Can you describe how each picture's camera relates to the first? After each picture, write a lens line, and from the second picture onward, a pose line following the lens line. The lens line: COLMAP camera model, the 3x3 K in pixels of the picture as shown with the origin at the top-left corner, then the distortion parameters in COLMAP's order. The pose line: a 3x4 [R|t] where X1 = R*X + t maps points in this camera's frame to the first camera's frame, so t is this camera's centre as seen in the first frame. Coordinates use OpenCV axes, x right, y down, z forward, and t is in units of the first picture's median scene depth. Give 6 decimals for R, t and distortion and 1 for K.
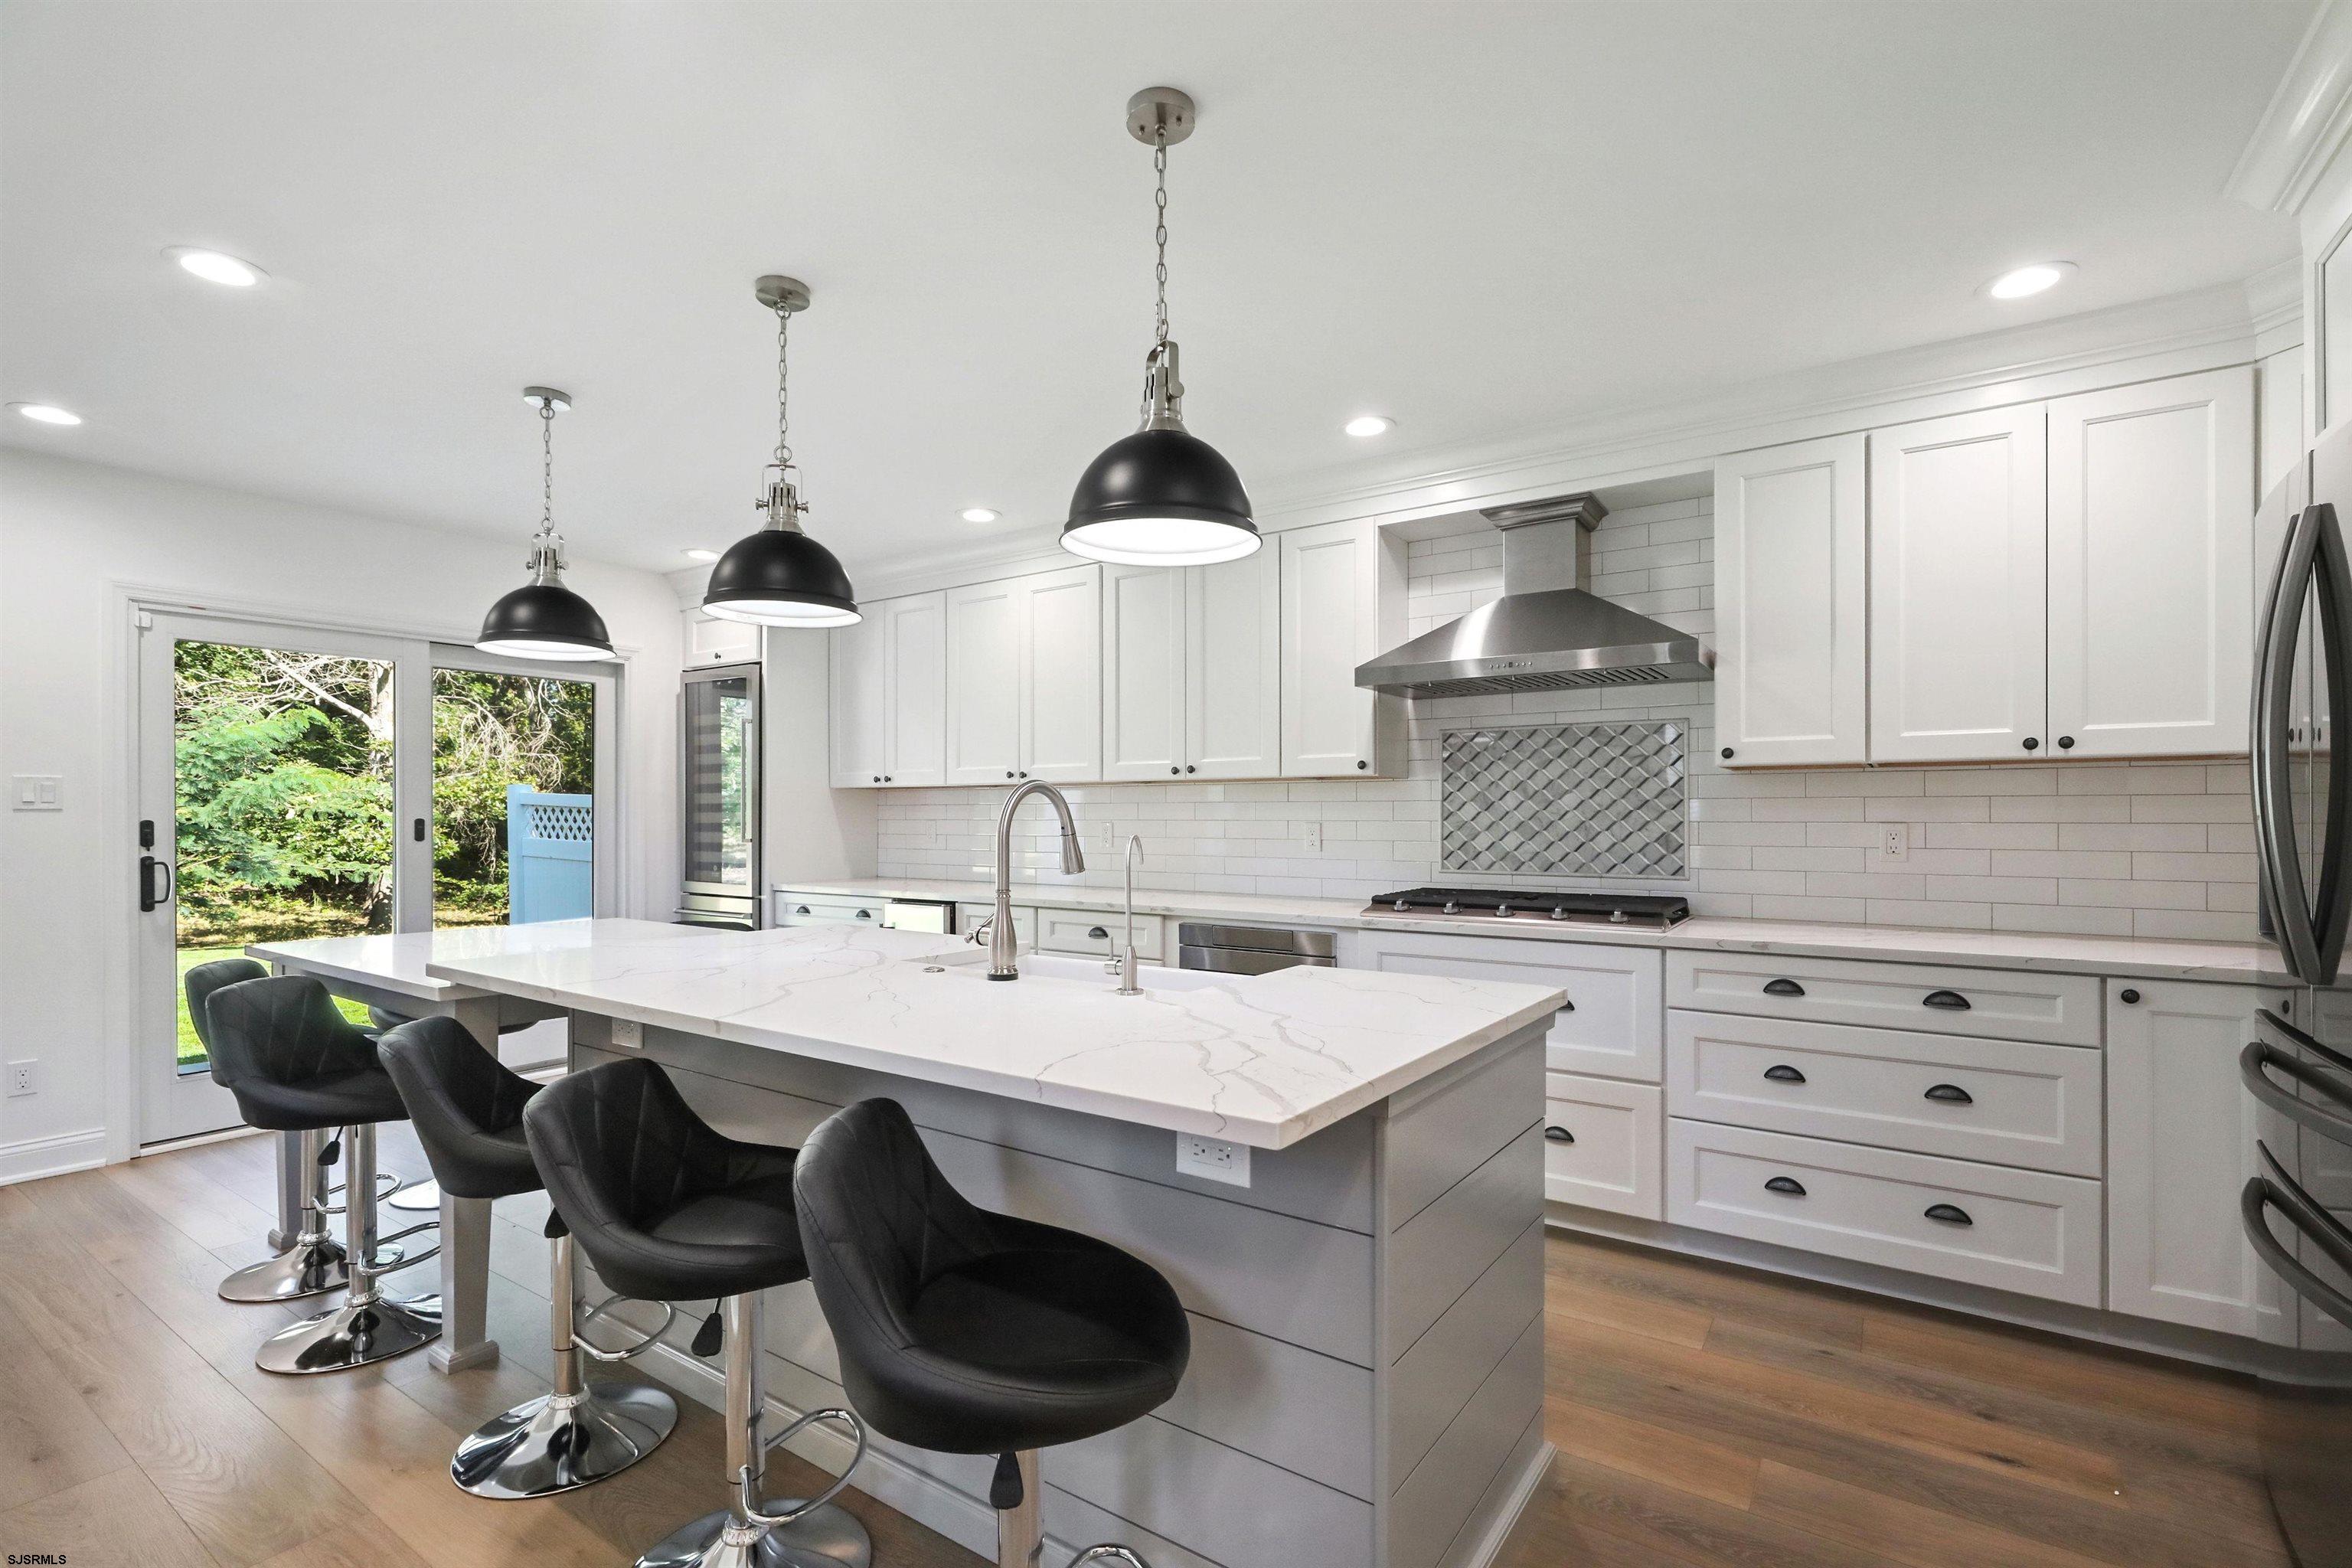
lens RADIAL K [[1061.7, 0, 1166.3], [0, 1061.7, 812.3], [0, 0, 1]] dist [0.005790, -0.002948]
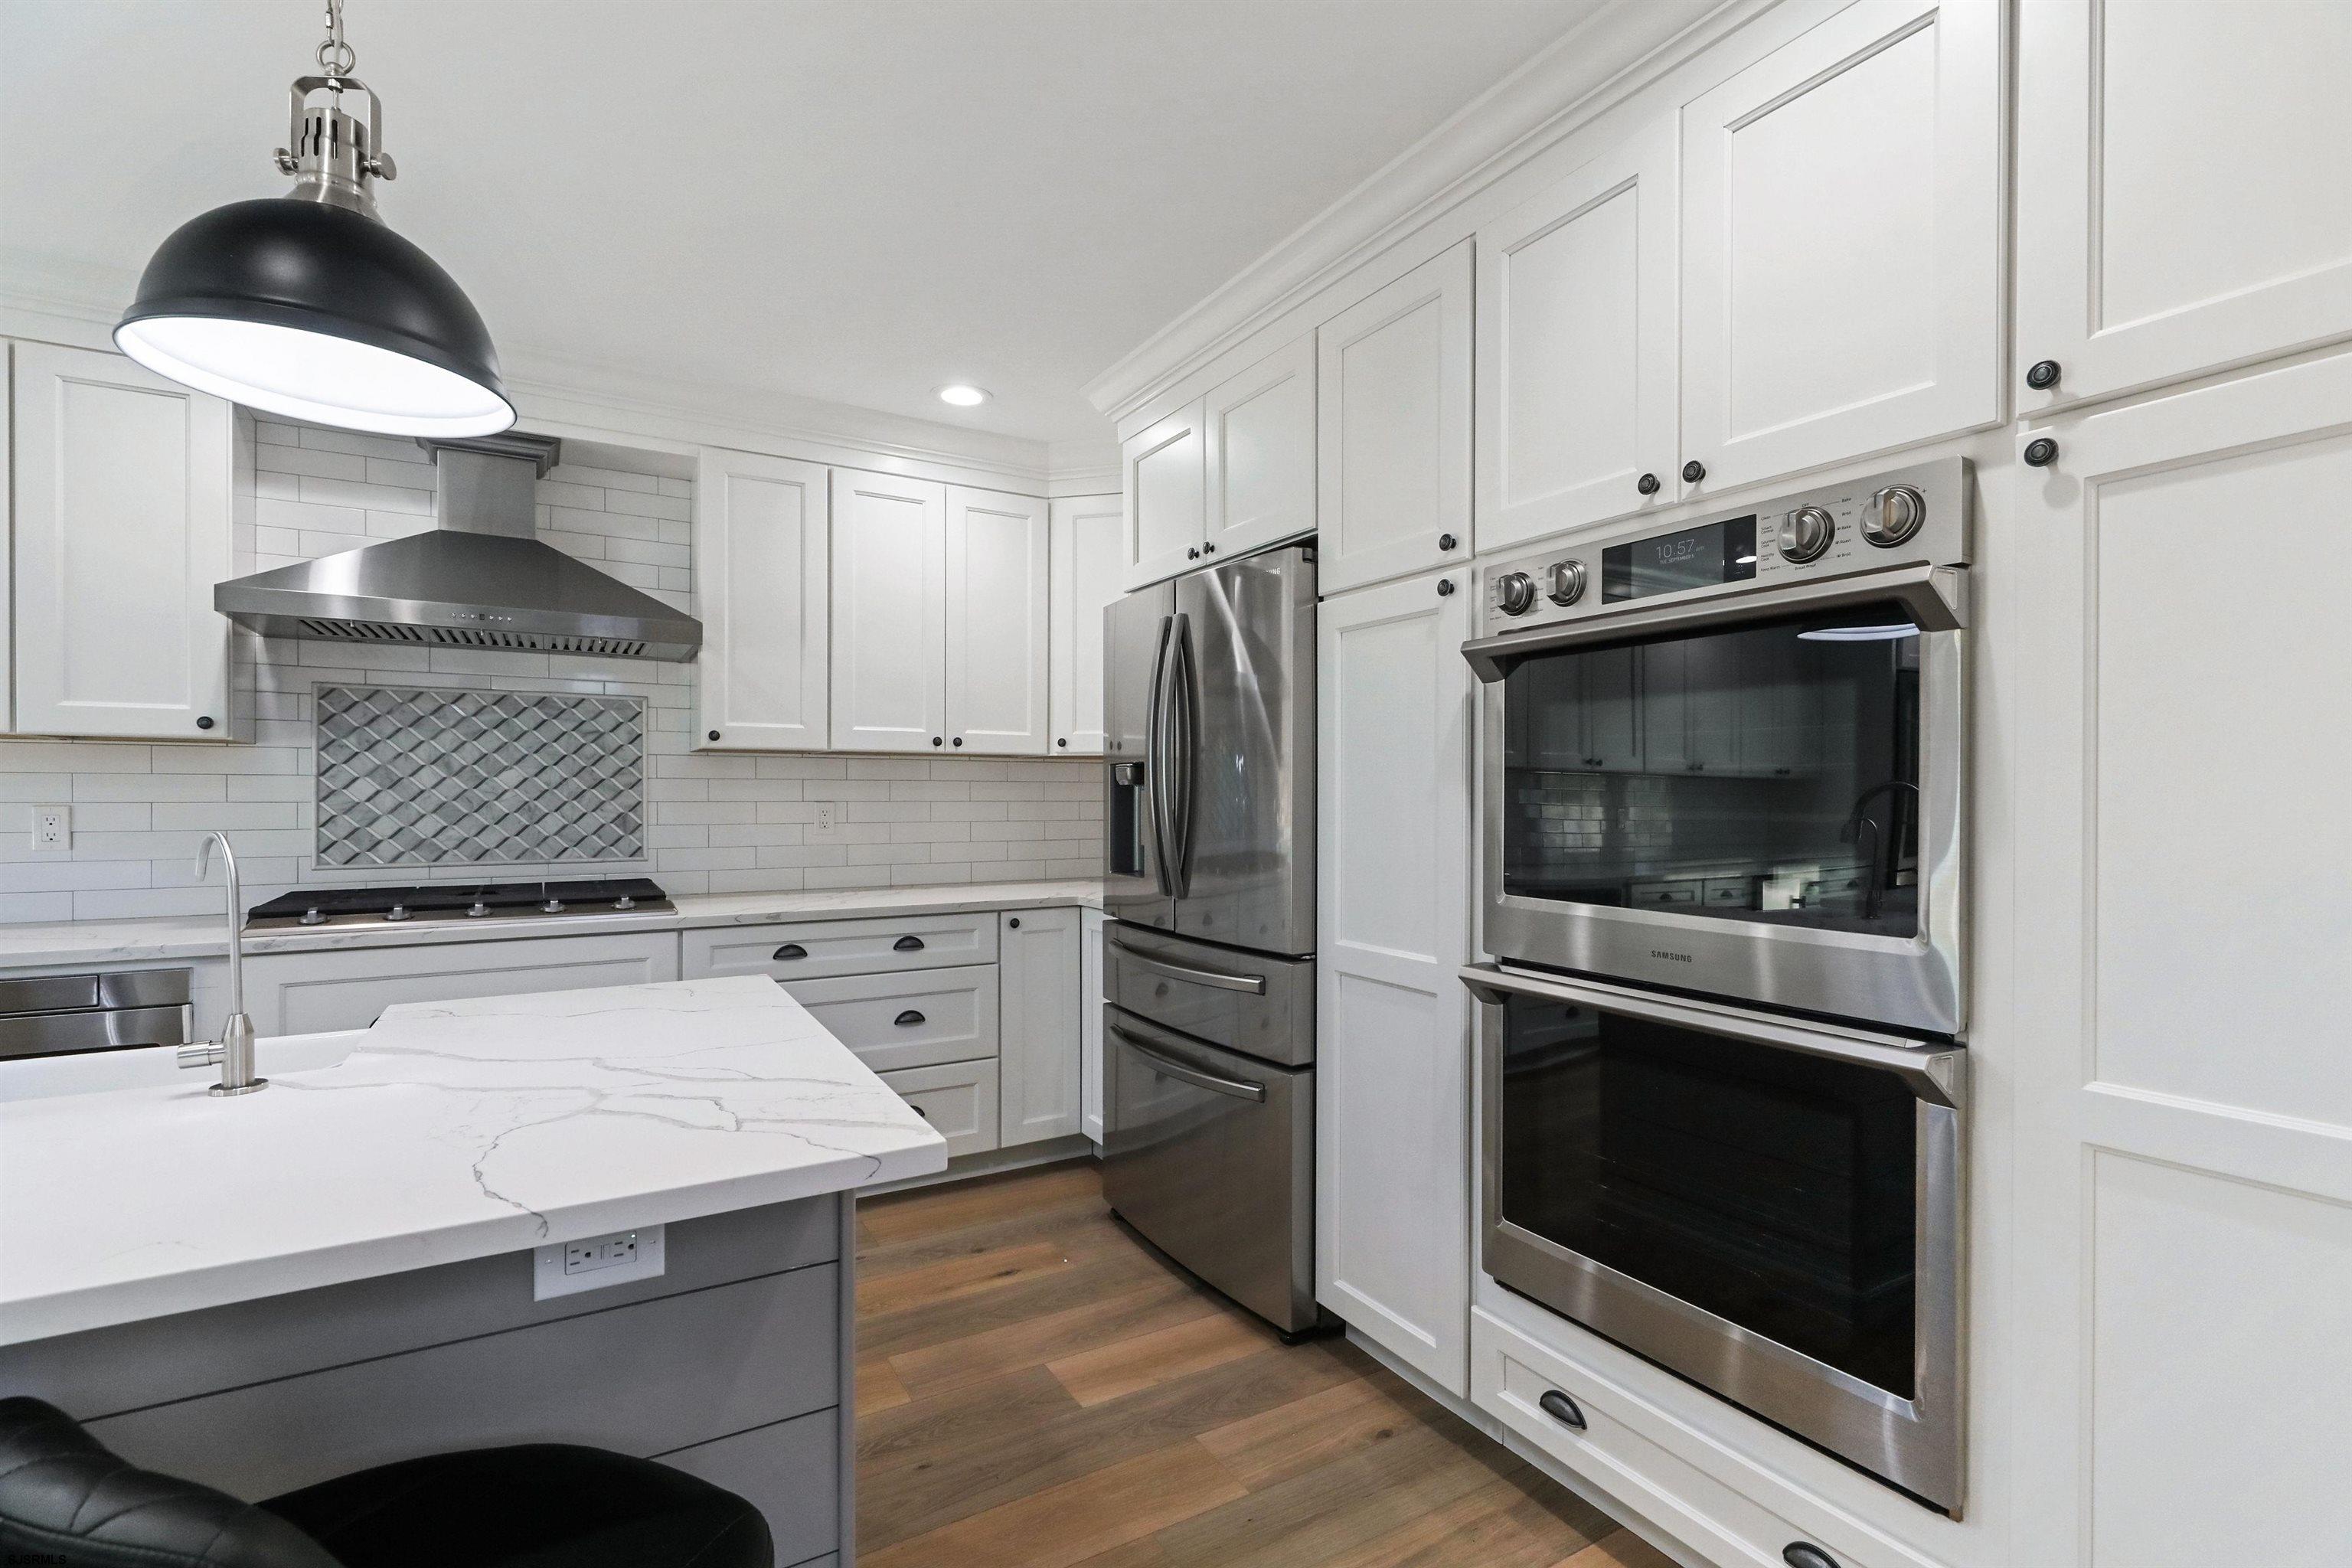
lens RADIAL K [[1061.7, 0, 1171.3], [0, 1061.7, 797.7], [0, 0, 1]] dist [0.005790, -0.002948]
pose [[0.410436, -0.000517, 0.911889, -0.209717], [-0.004668, 0.999986, 0.002668, 0.000111], [-0.911878, -0.005352, 0.410427, 0.152737]]
